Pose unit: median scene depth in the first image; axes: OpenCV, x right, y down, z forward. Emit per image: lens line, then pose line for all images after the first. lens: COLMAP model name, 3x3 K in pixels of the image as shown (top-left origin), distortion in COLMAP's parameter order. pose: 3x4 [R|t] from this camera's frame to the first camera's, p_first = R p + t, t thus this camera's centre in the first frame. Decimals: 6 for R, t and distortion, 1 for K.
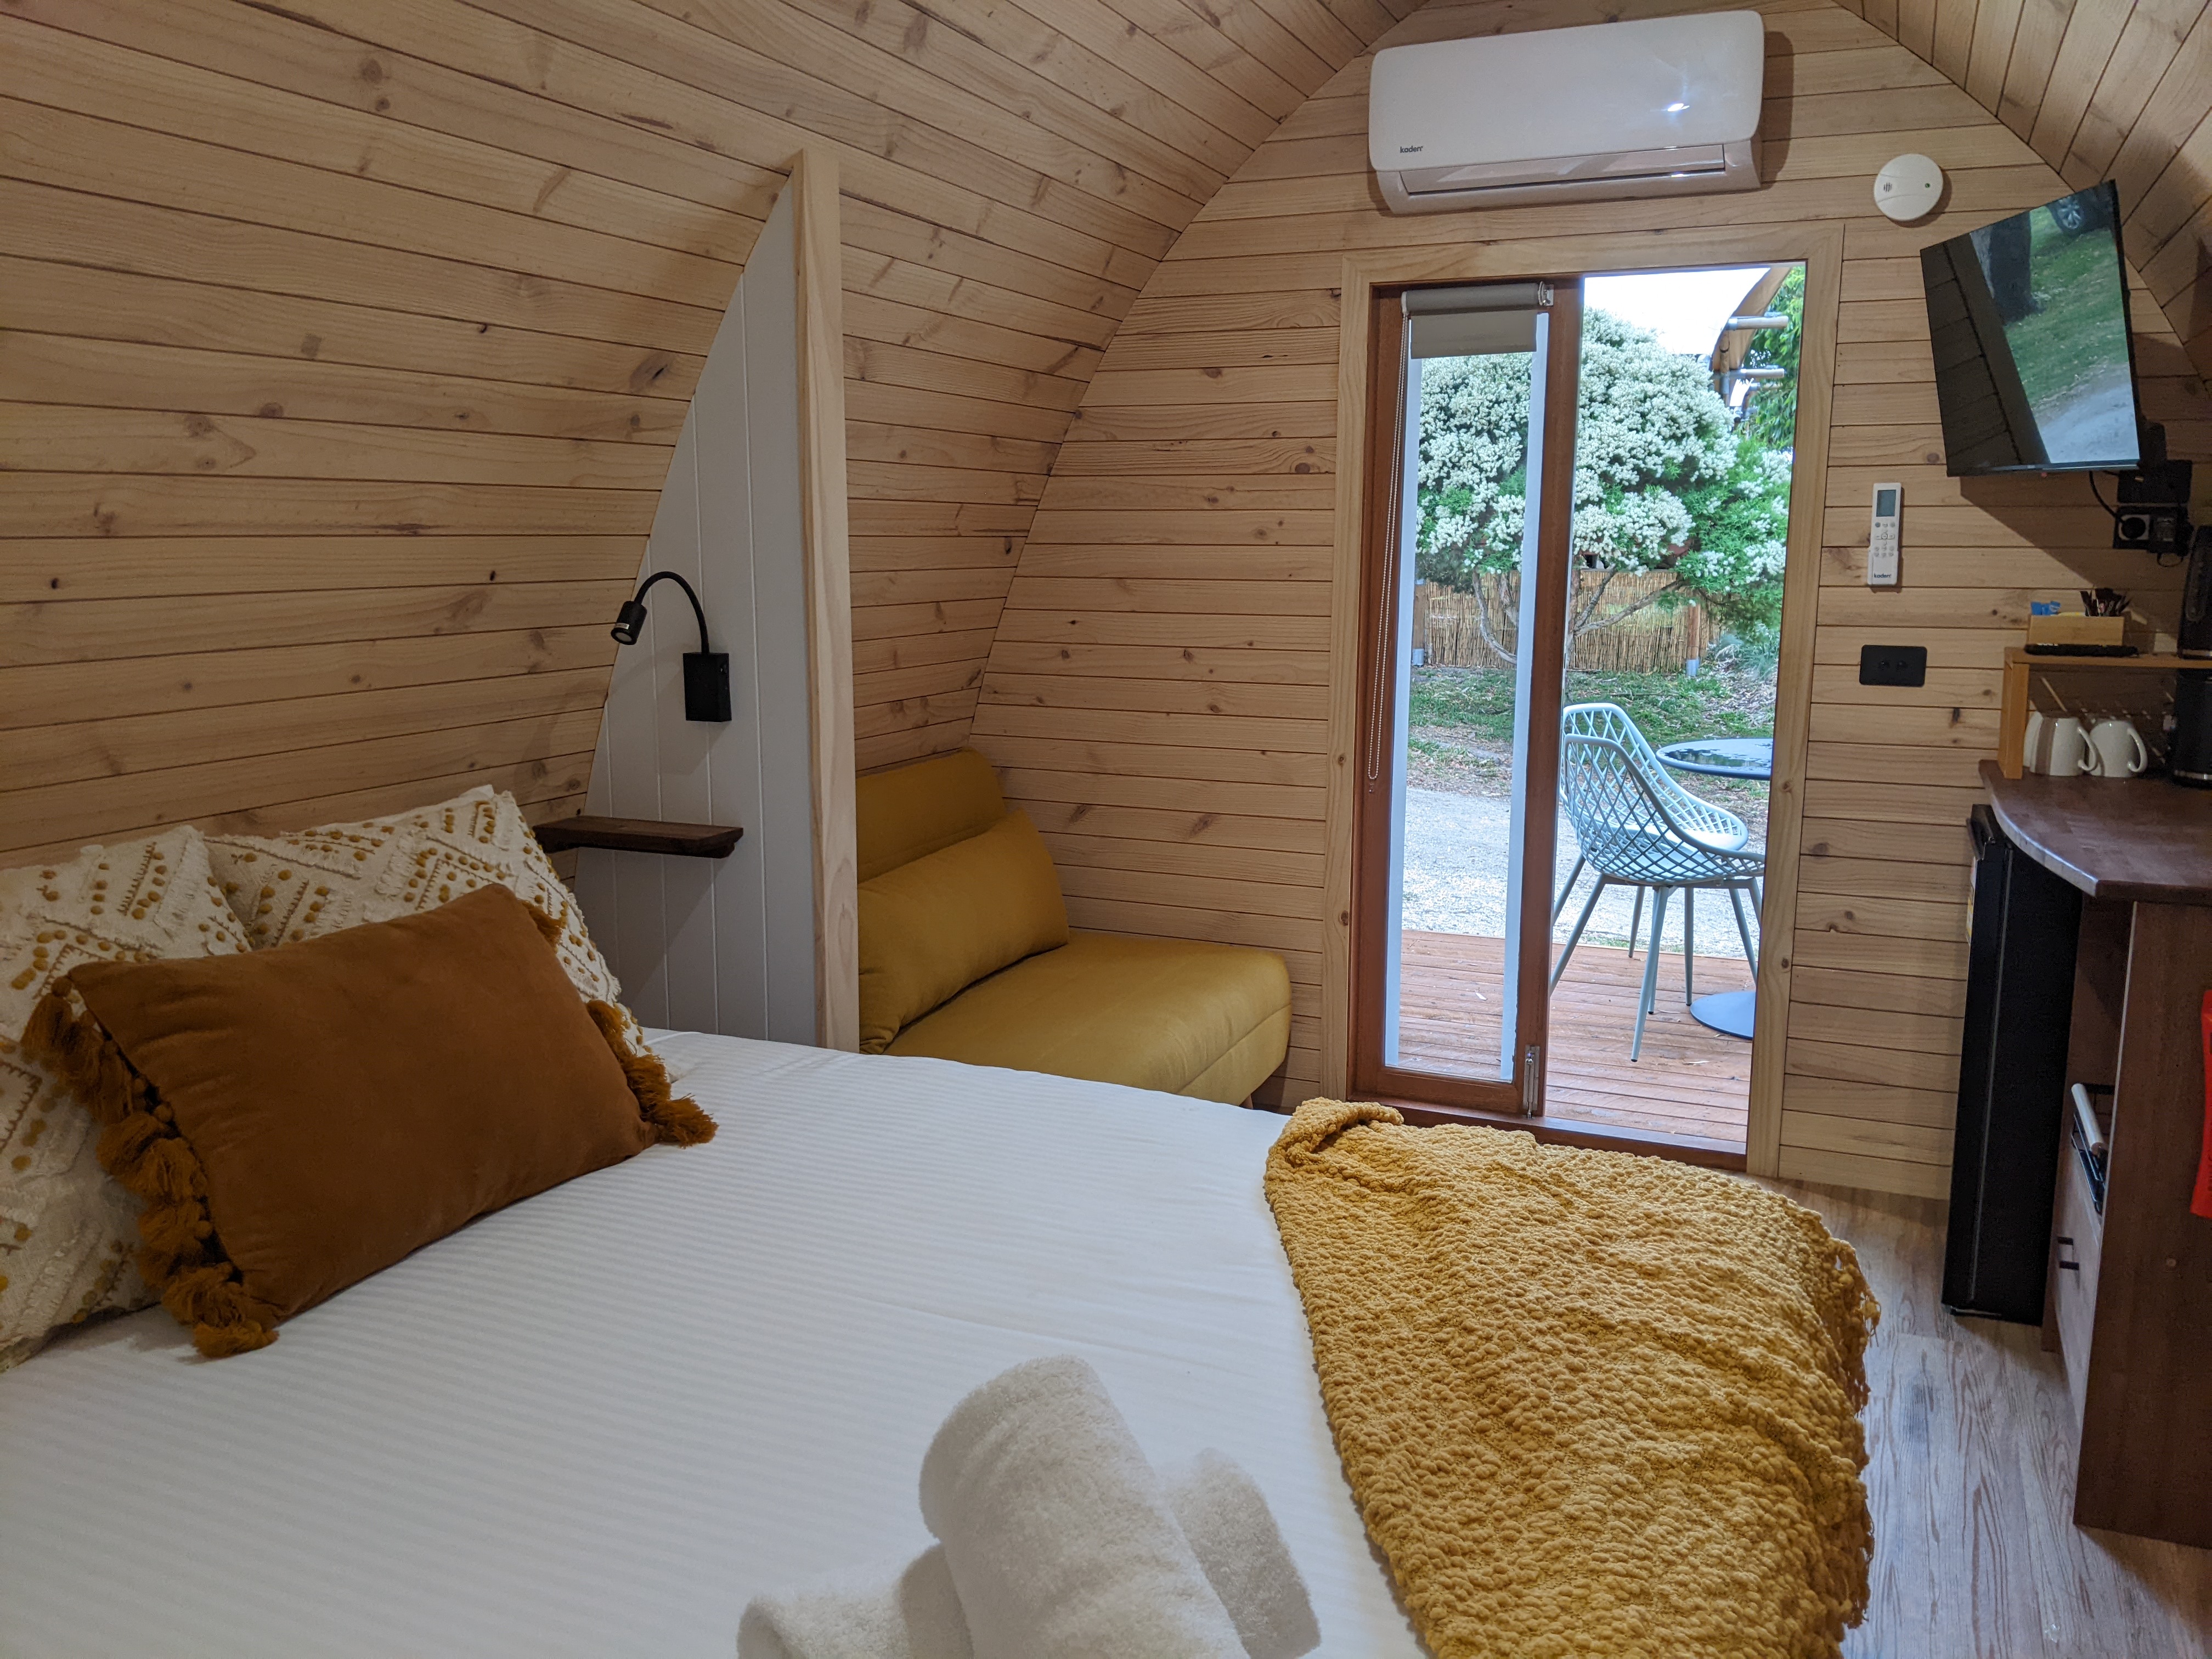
lens RADIAL K [[1750.6, 0, 1106.0], [0, 1750.6, 829.5], [0, 0, 1]] dist [0.009330, 0.005243]
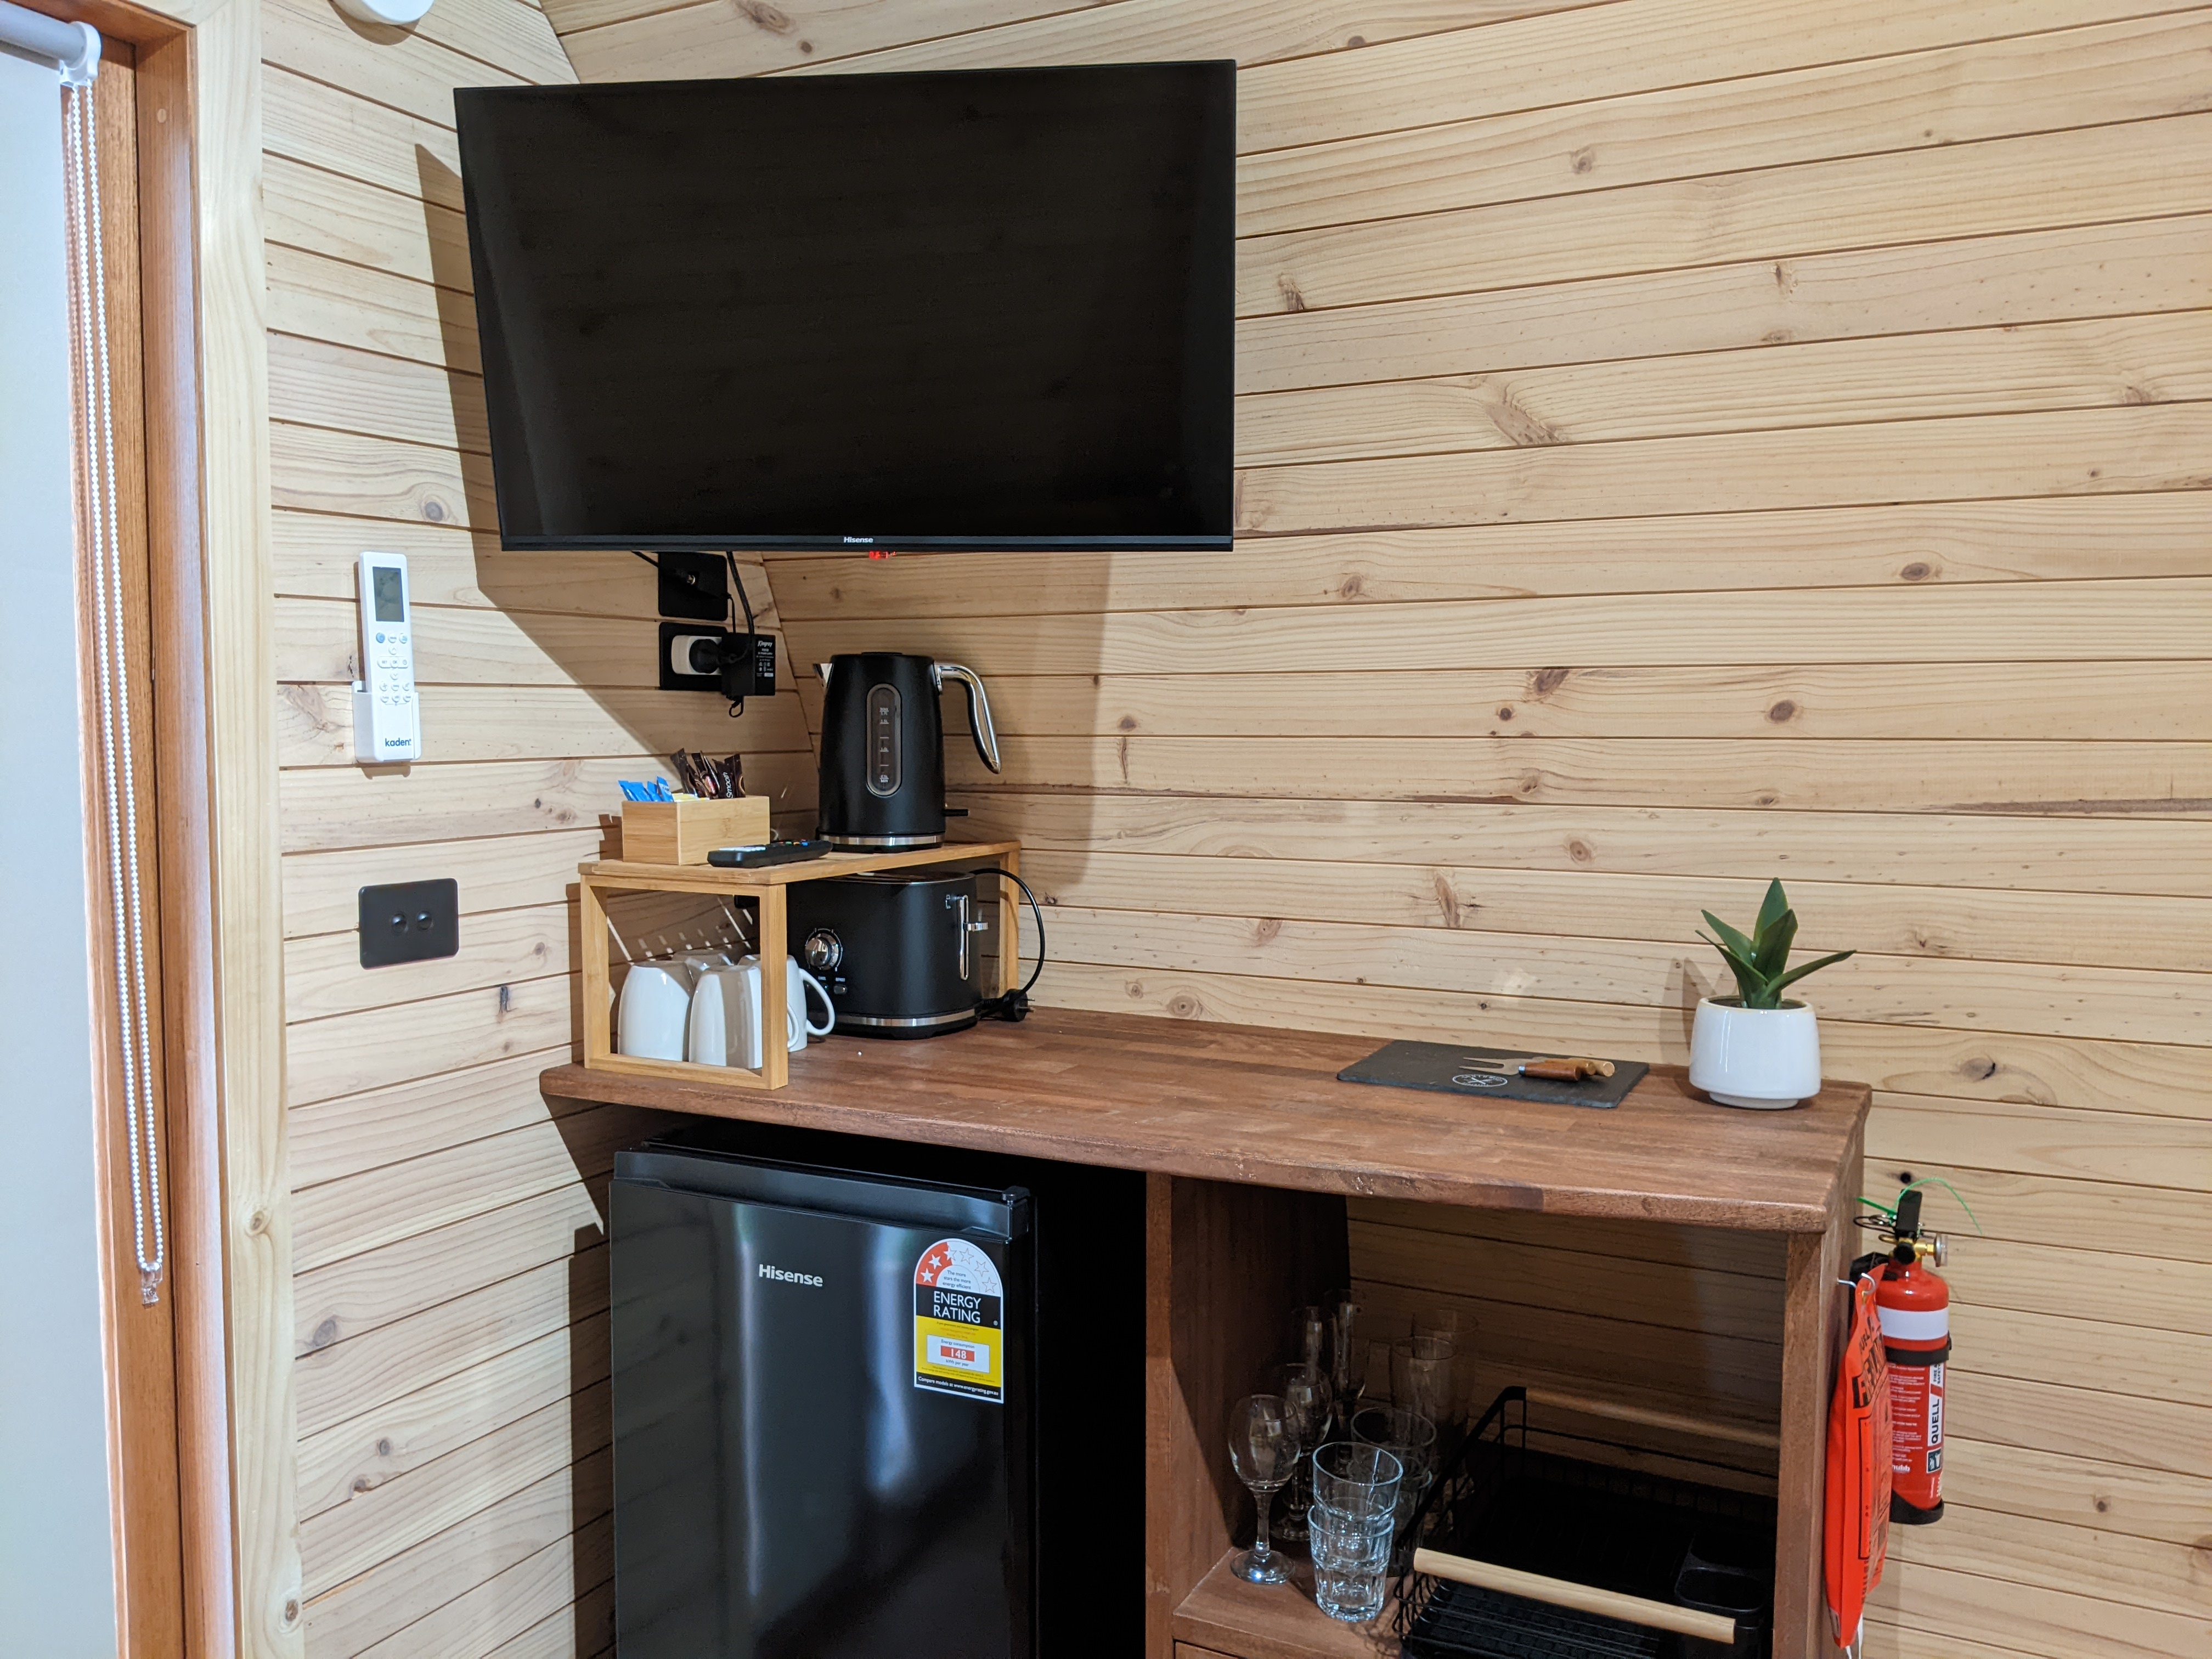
lens RADIAL K [[1750.6, 0, 1106.0], [0, 1750.6, 829.5], [0, 0, 1]] dist [0.009330, 0.005243]
pose [[0.056525, -0.069275, 0.995995, -0.031812], [0.171704, 0.983401, 0.058654, -0.116196], [-0.983526, 0.167701, 0.067482, 0.781646]]
